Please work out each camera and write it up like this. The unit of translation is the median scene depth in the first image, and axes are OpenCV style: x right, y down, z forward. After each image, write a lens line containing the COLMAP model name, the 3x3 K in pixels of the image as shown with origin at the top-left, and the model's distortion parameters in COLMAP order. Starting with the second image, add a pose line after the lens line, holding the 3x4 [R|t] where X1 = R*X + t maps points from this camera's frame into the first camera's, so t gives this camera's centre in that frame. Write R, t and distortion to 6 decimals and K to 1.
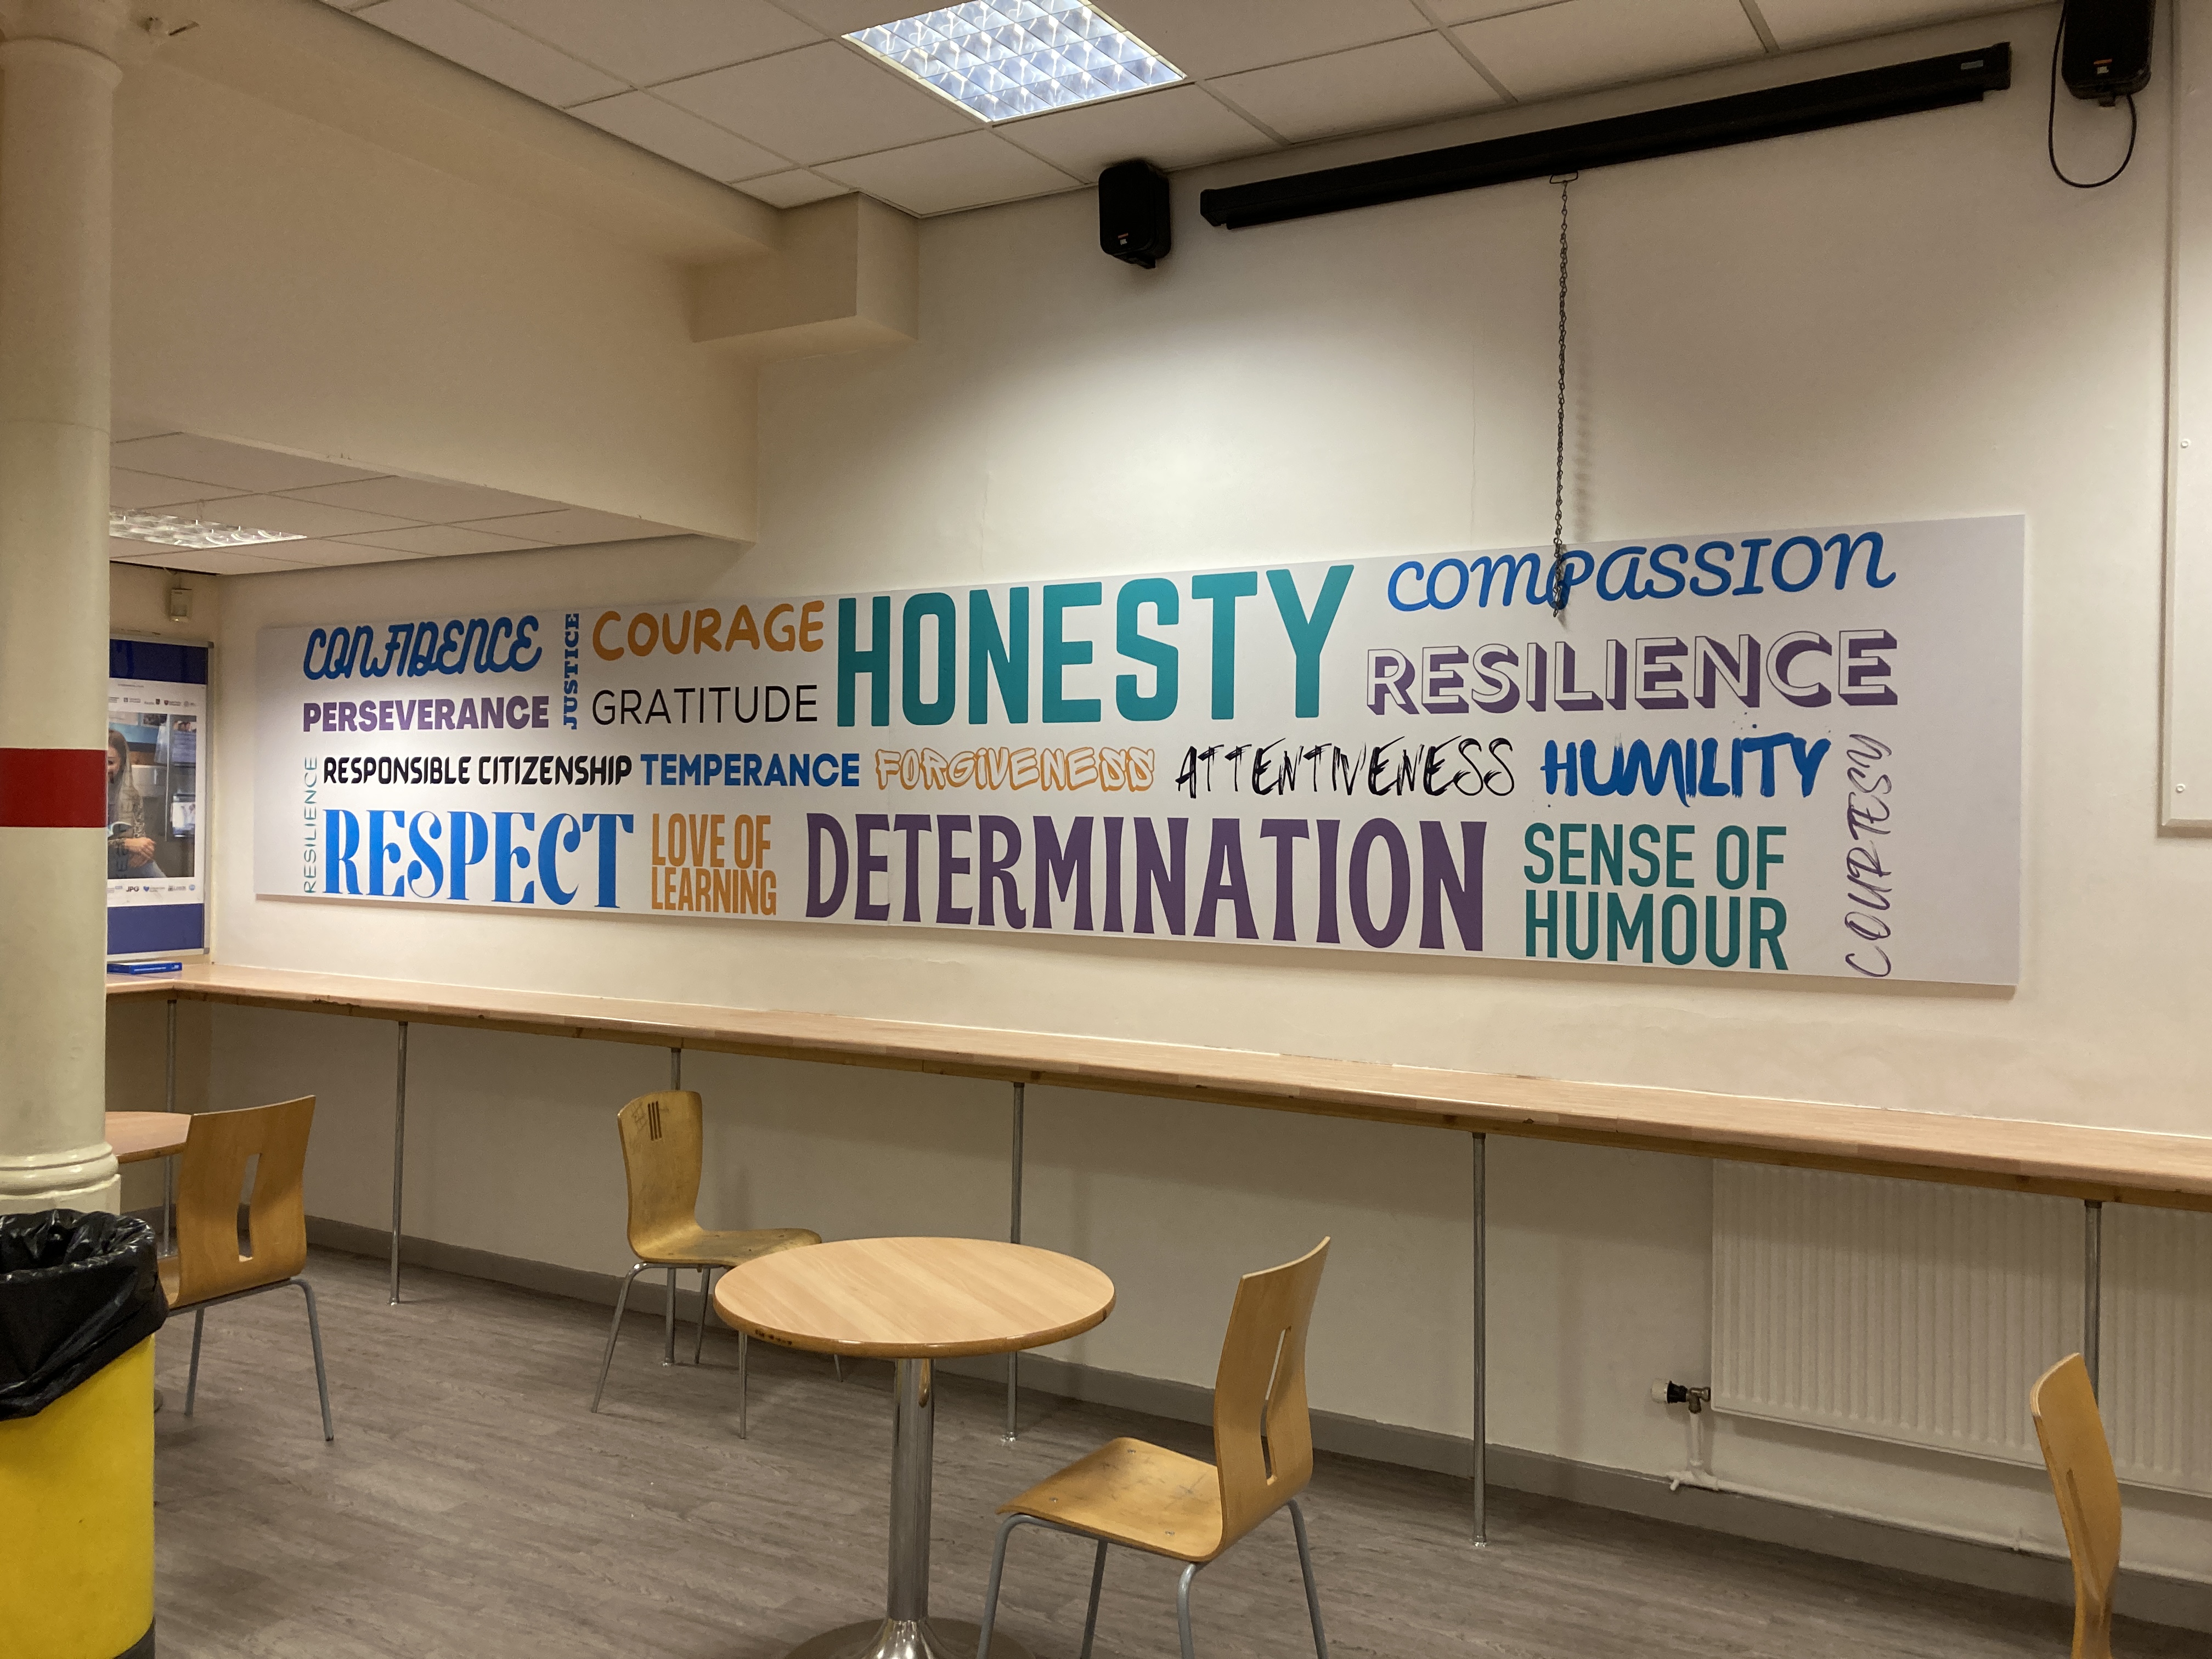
lens RADIAL K [[1721.7, 0, 1106.0], [0, 1721.7, 829.5], [0, 0, 1]] dist [0.178163, -0.415209]
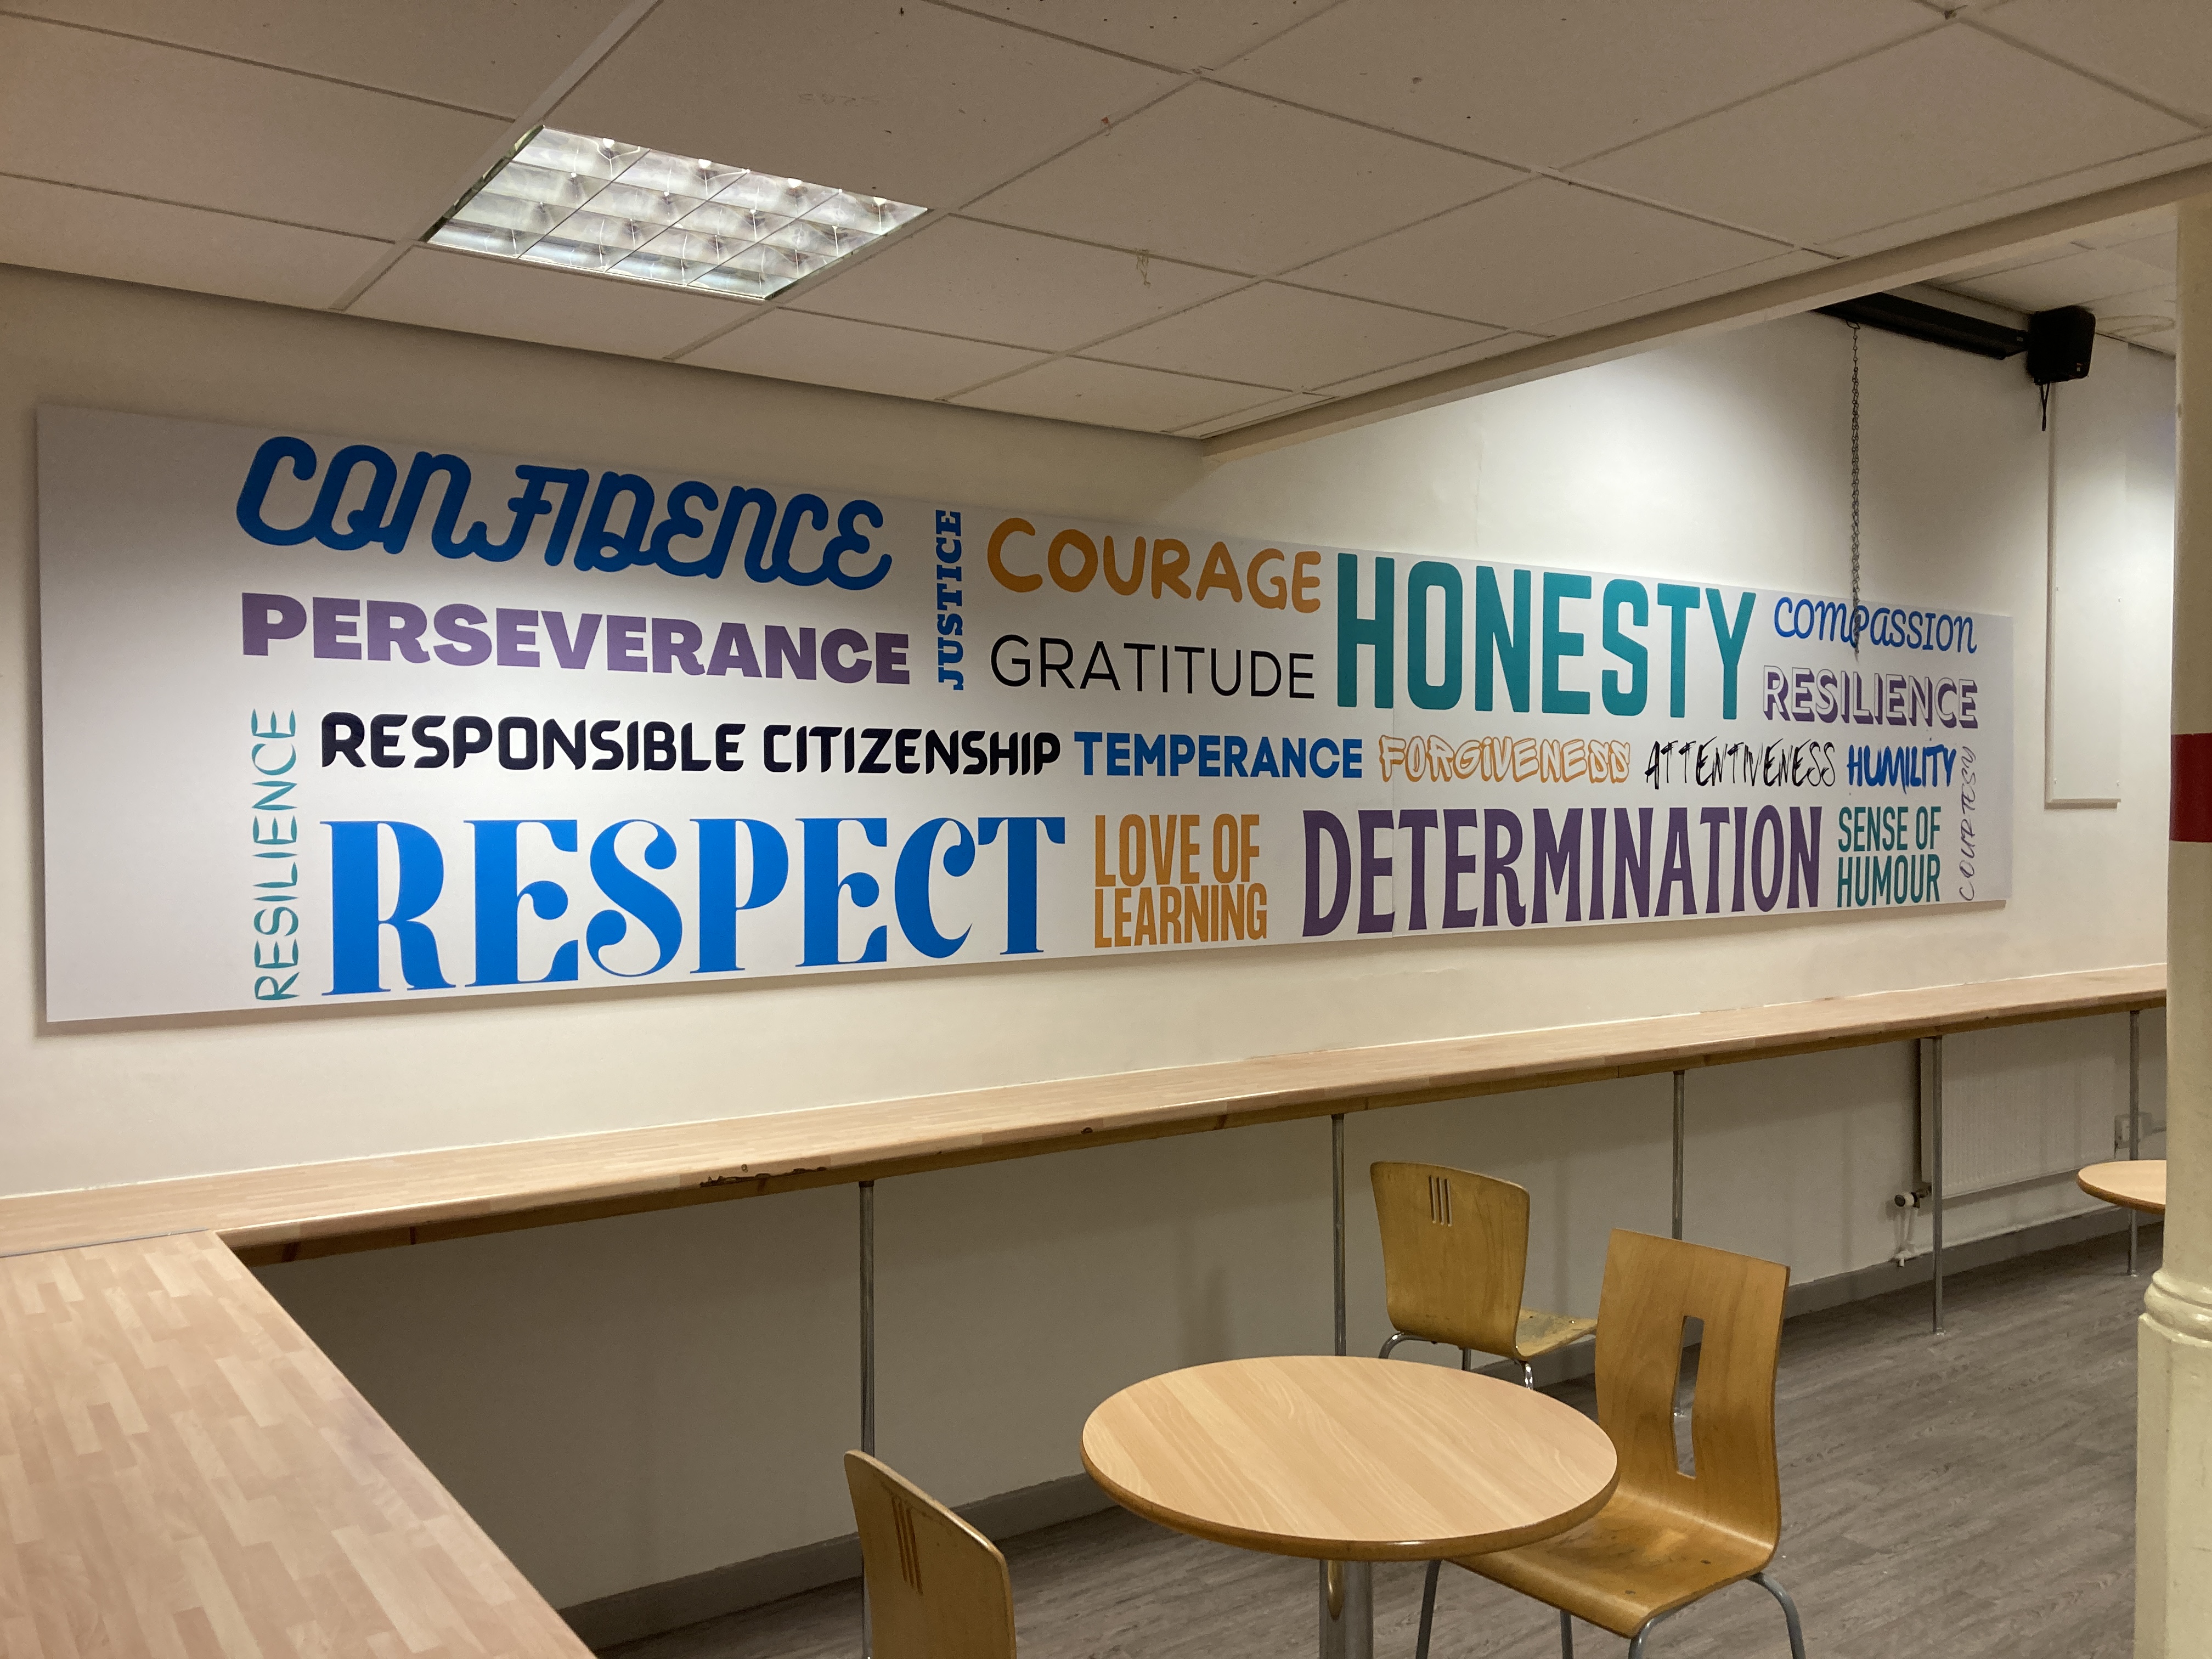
lens RADIAL K [[1808.9, 0, 1063.5], [0, 1808.9, 853.2], [0, 0, 1]] dist [0.189514, -0.401072]
pose [[0.414835, -0.038360, 0.909088, -1.045305], [0.015166, 0.999264, 0.035244, -0.022119], [-0.909770, -0.000833, 0.415111, 0.778408]]
